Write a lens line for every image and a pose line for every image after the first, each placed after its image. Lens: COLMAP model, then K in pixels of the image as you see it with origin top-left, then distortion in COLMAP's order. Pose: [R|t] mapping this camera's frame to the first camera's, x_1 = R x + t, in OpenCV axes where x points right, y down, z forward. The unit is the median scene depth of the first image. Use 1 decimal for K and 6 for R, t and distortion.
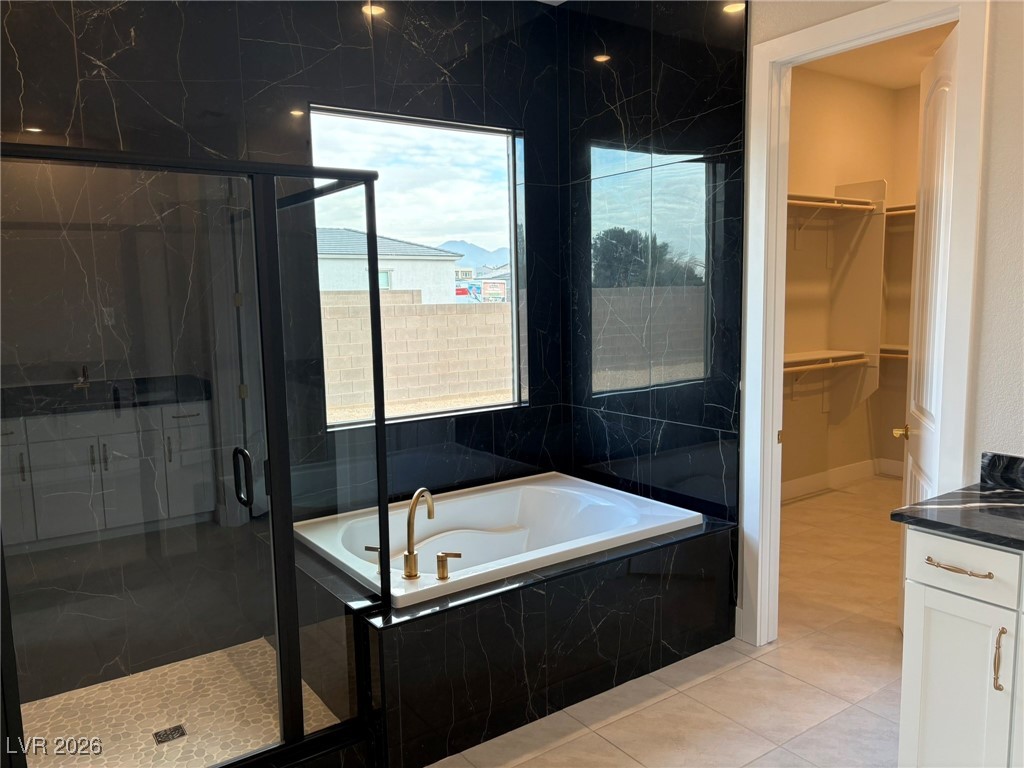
lens RADIAL K [[771.1, 0, 508.0], [0, 771.1, 388.0], [0, 0, 1]] dist [0.057318, -0.062246]
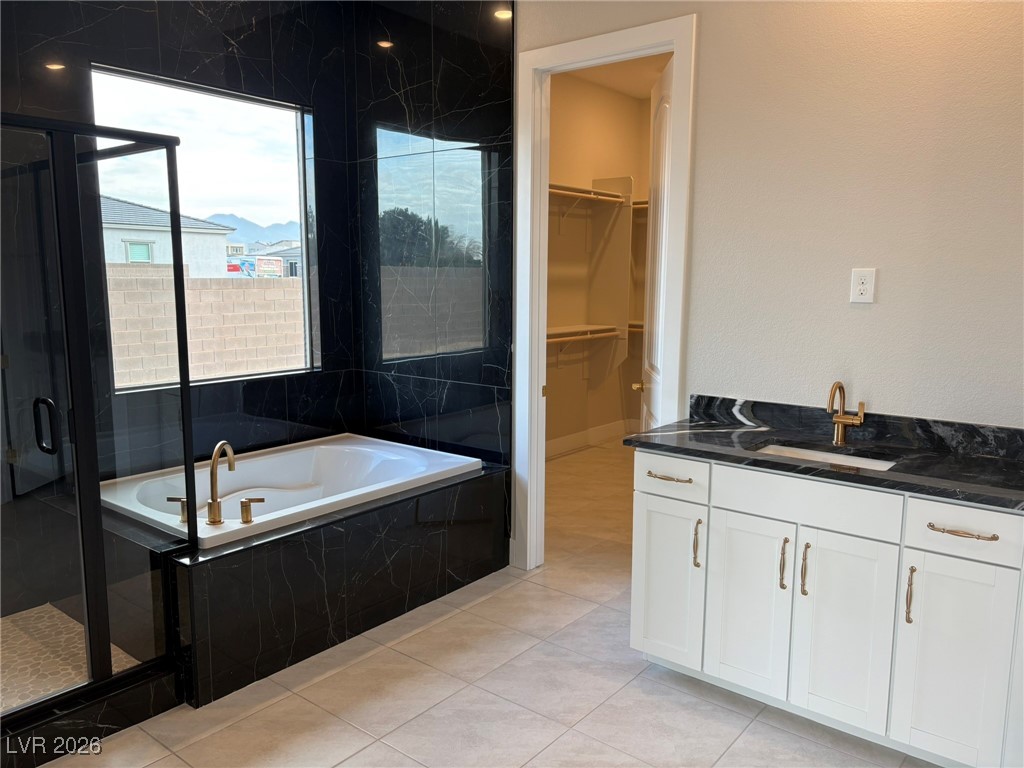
lens RADIAL K [[771.1, 0, 510.7], [0, 771.1, 381.0], [0, 0, 1]] dist [0.057318, -0.062246]
pose [[0.960341, -0.013387, 0.278506, -0.023615], [0.009369, 0.999832, 0.015756, 0.028533], [-0.278670, -0.012522, 0.960305, -0.105263]]
